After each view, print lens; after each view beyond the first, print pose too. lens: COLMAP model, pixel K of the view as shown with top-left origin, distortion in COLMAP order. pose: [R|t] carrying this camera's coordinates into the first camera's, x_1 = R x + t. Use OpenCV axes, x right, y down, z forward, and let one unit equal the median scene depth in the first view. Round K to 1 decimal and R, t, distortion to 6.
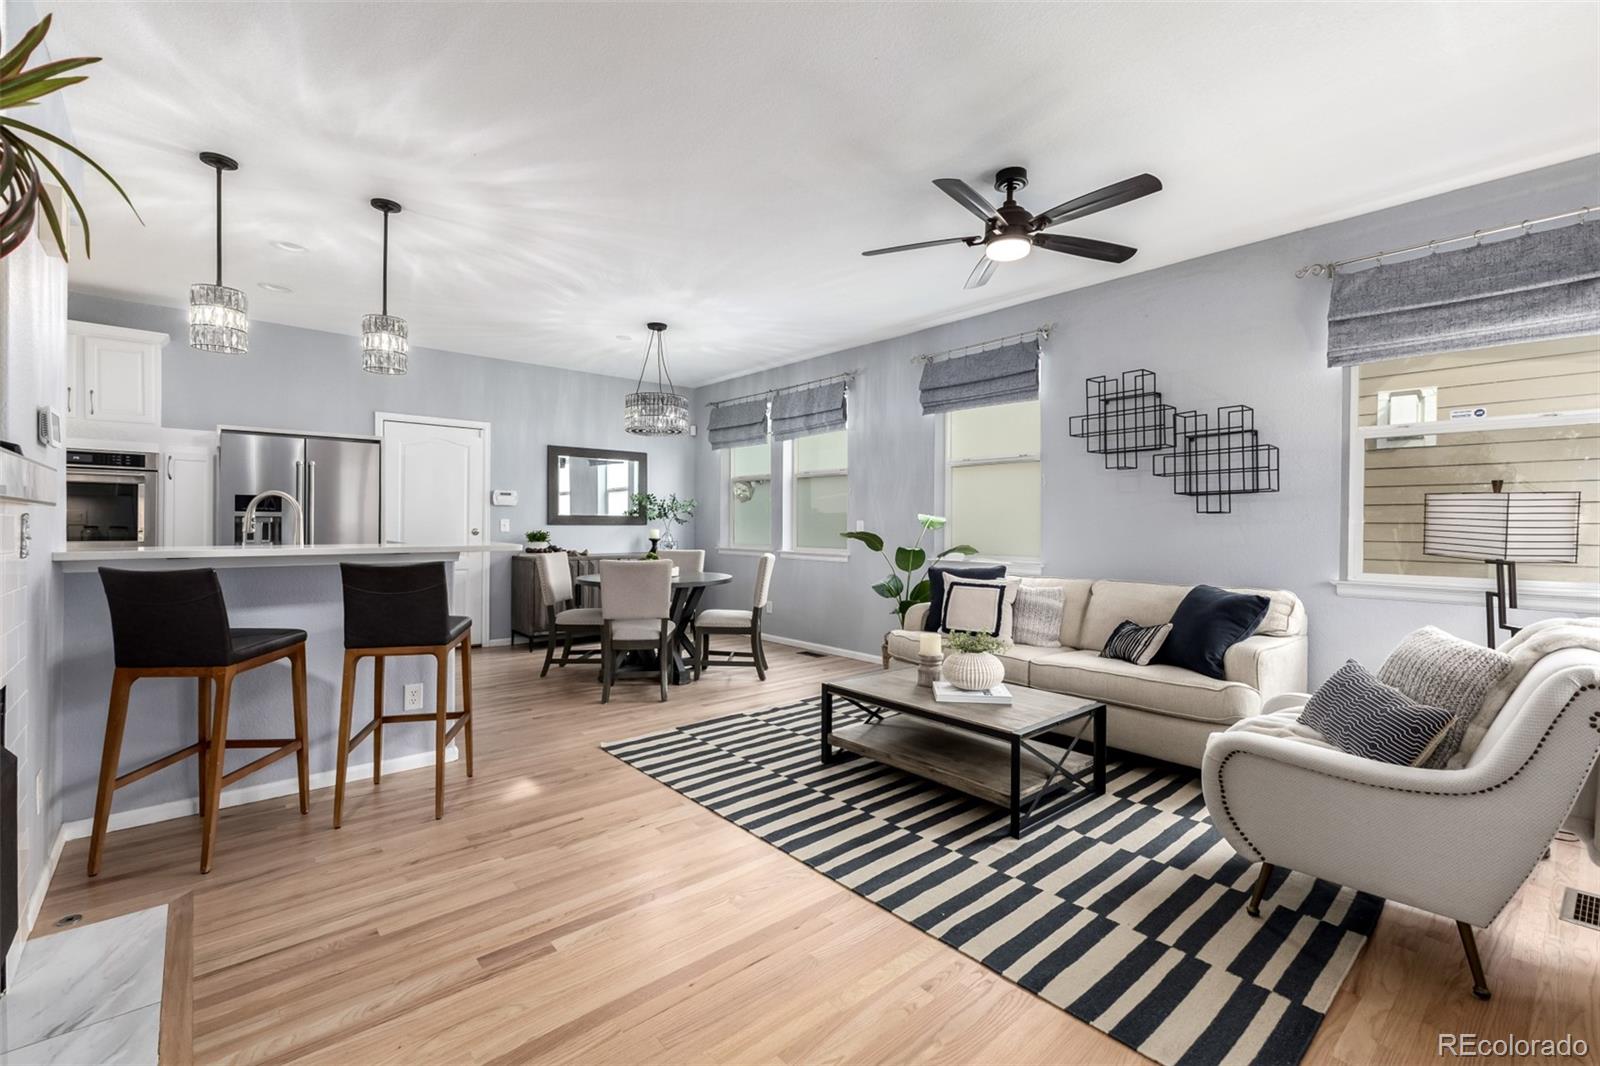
lens RADIAL K [[695.6, 0, 796.1], [0, 695.6, 529.1], [0, 0, 1]] dist [0.013945, -0.003547]
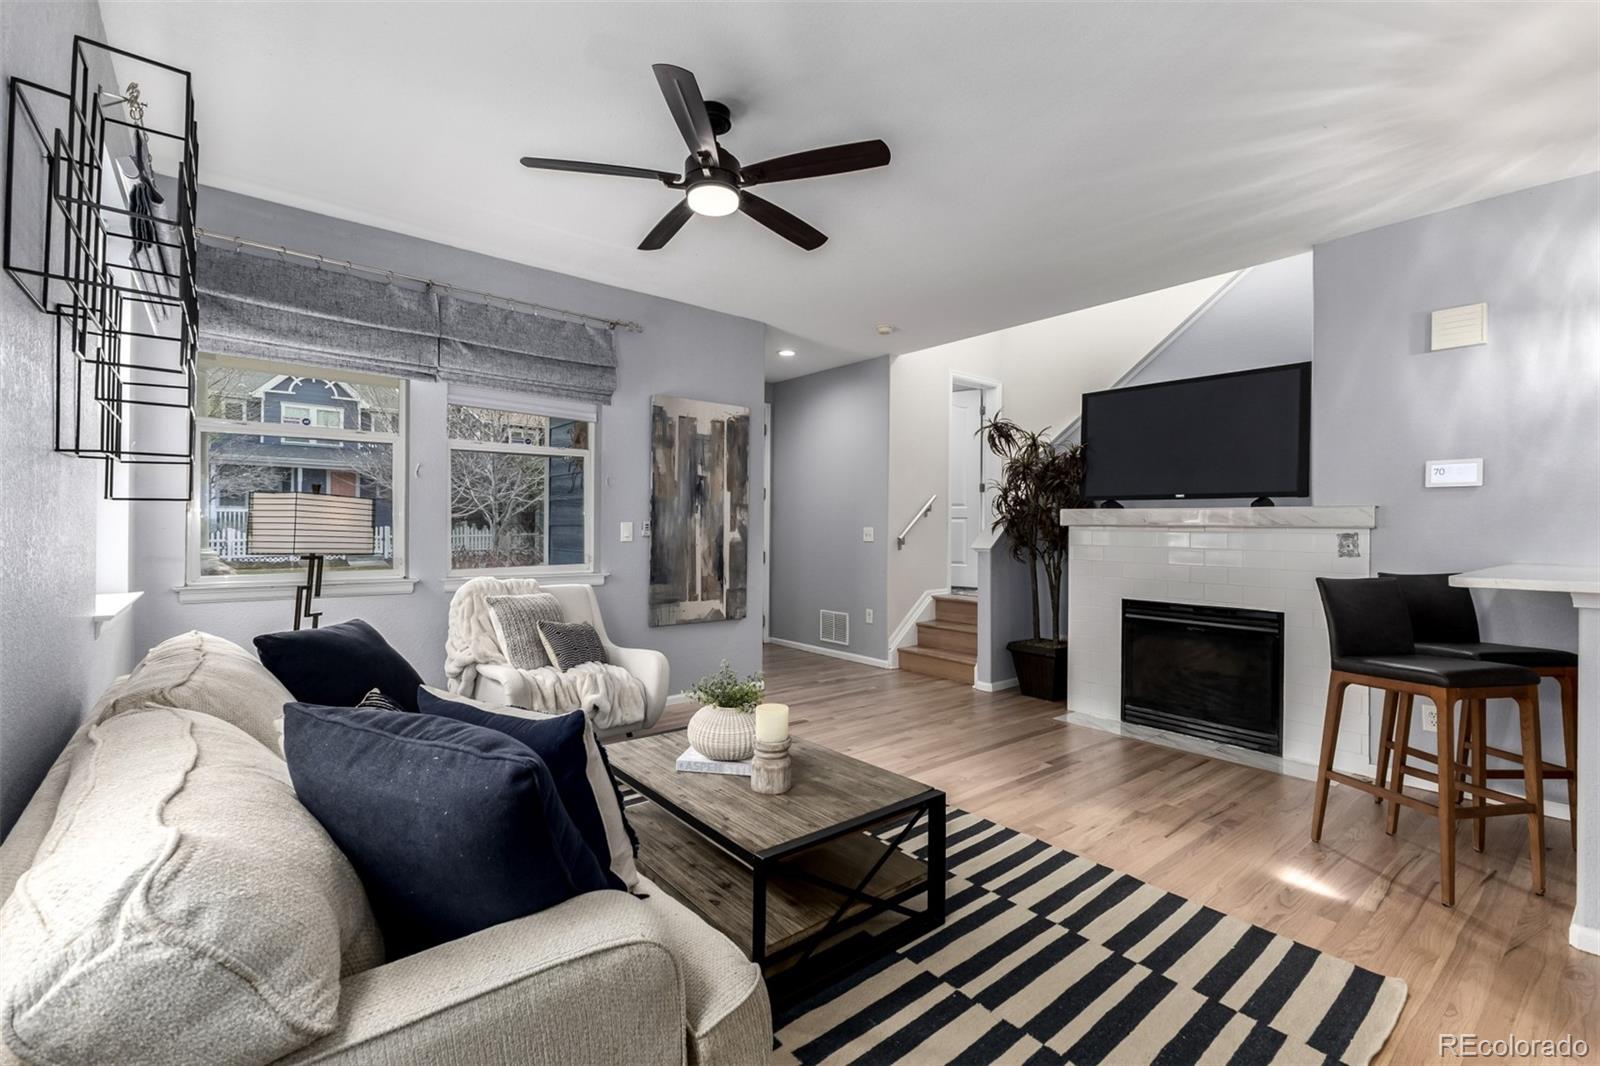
lens RADIAL K [[695.6, 0, 795.8], [0, 695.6, 508.3], [0, 0, 1]] dist [0.013945, -0.003547]
pose [[-0.999144, -0.015370, 0.038395, 0.108583], [-0.016129, 0.999679, -0.019535, -0.012831], [-0.038082, -0.020138, -0.999072, 1.193187]]
